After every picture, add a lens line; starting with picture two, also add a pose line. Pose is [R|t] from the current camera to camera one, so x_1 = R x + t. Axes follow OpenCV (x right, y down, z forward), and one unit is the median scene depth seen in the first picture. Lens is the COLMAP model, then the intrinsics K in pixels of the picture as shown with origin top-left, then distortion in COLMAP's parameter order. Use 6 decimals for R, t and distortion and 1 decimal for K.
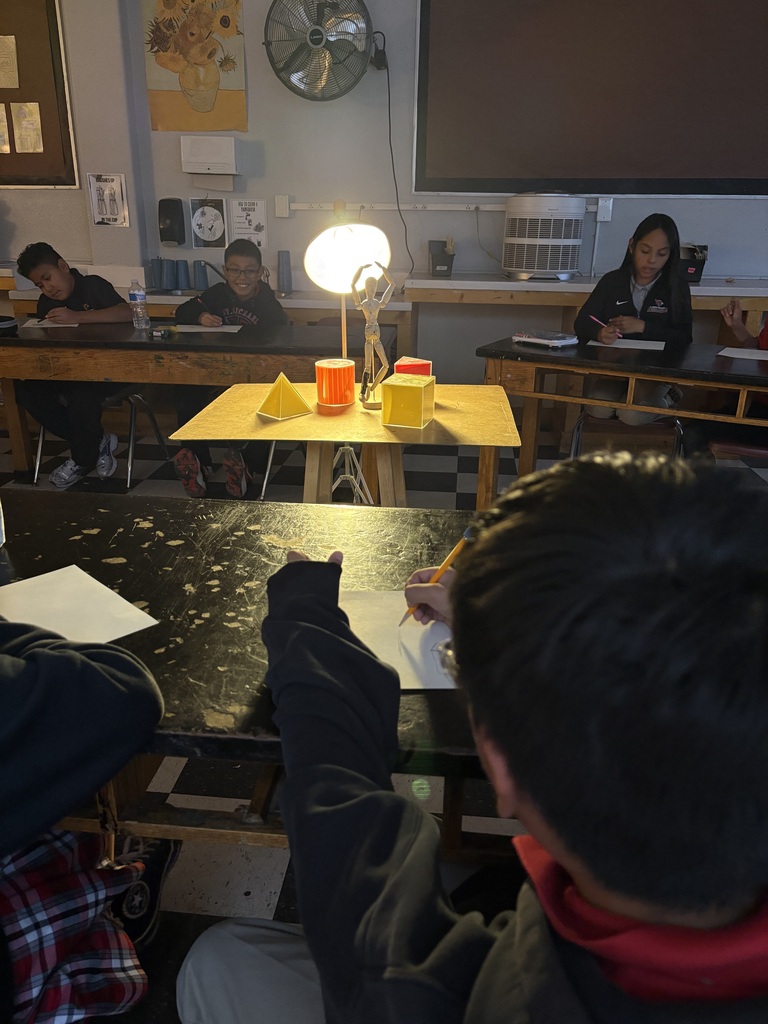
lens RADIAL K [[792.0, 0, 378.1], [0, 792.0, 510.6], [0, 0, 1]] dist [0.038878, -0.003242]
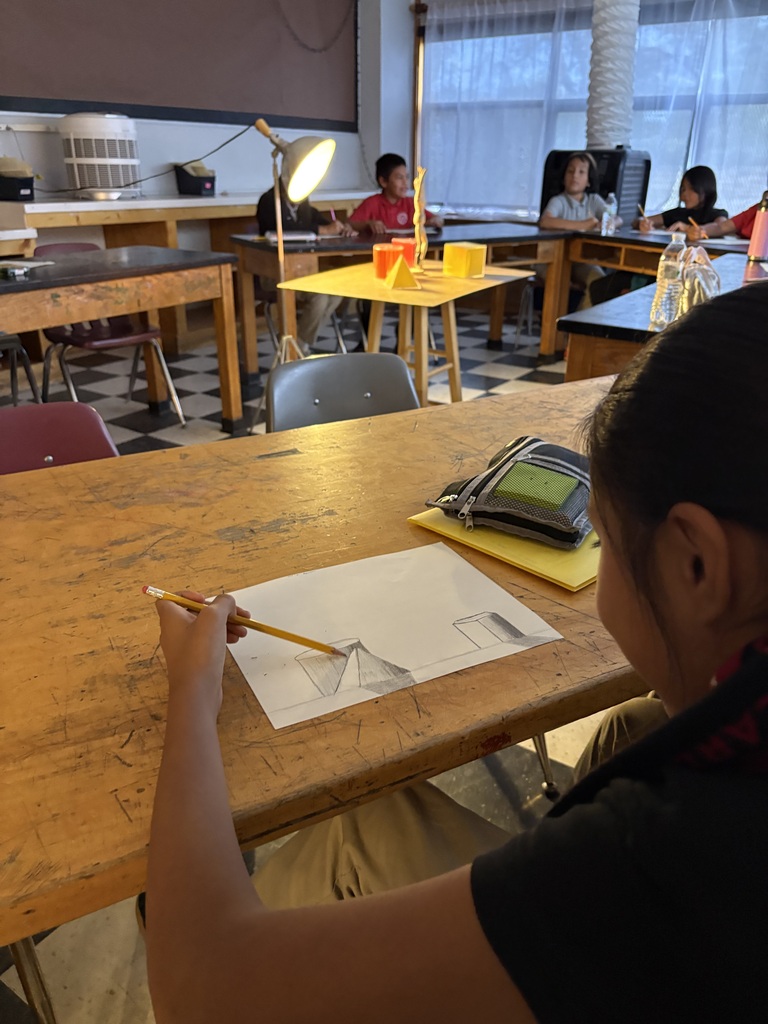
lens RADIAL K [[792.0, 0, 378.1], [0, 792.0, 510.6], [0, 0, 1]] dist [0.038878, -0.003242]
pose [[0.477524, -0.366598, 0.798484, -0.638971], [0.309046, 0.920803, 0.237935, -0.051591], [-0.822472, 0.133149, 0.553001, 0.172179]]
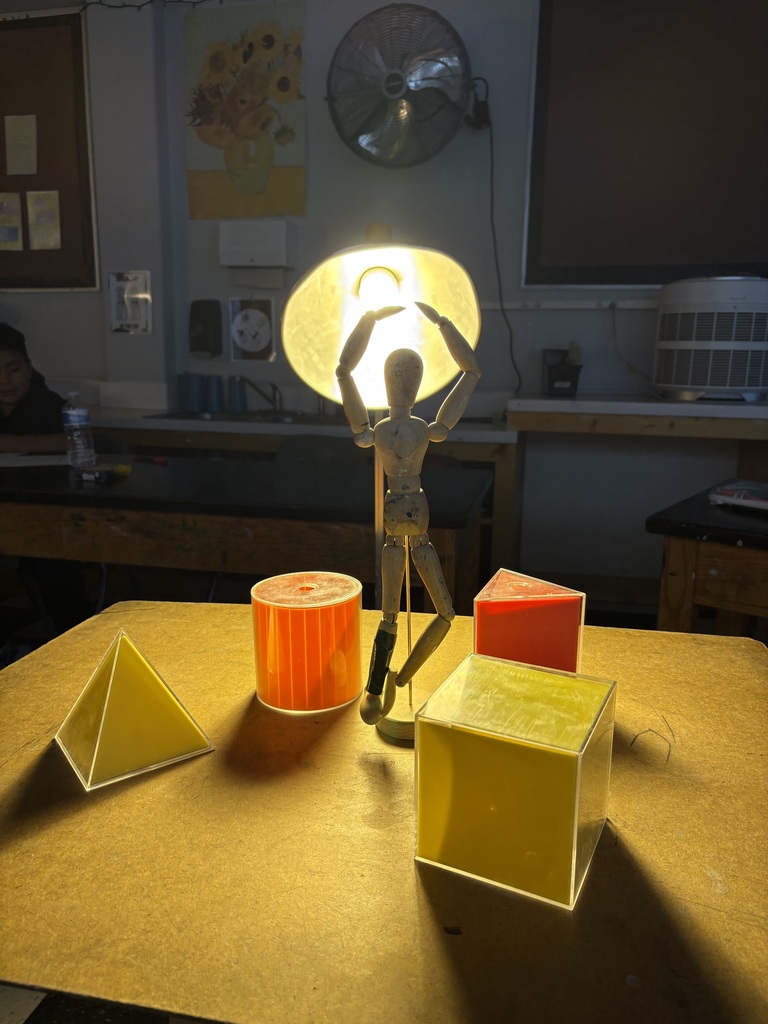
lens RADIAL K [[792.0, 0, 378.1], [0, 792.0, 510.6], [0, 0, 1]] dist [0.038878, -0.003242]
pose [[0.991737, 0.024549, -0.125914, 0.010613], [-0.043981, 0.987098, -0.153957, -0.083251], [0.120510, 0.158223, 0.980022, 0.322211]]
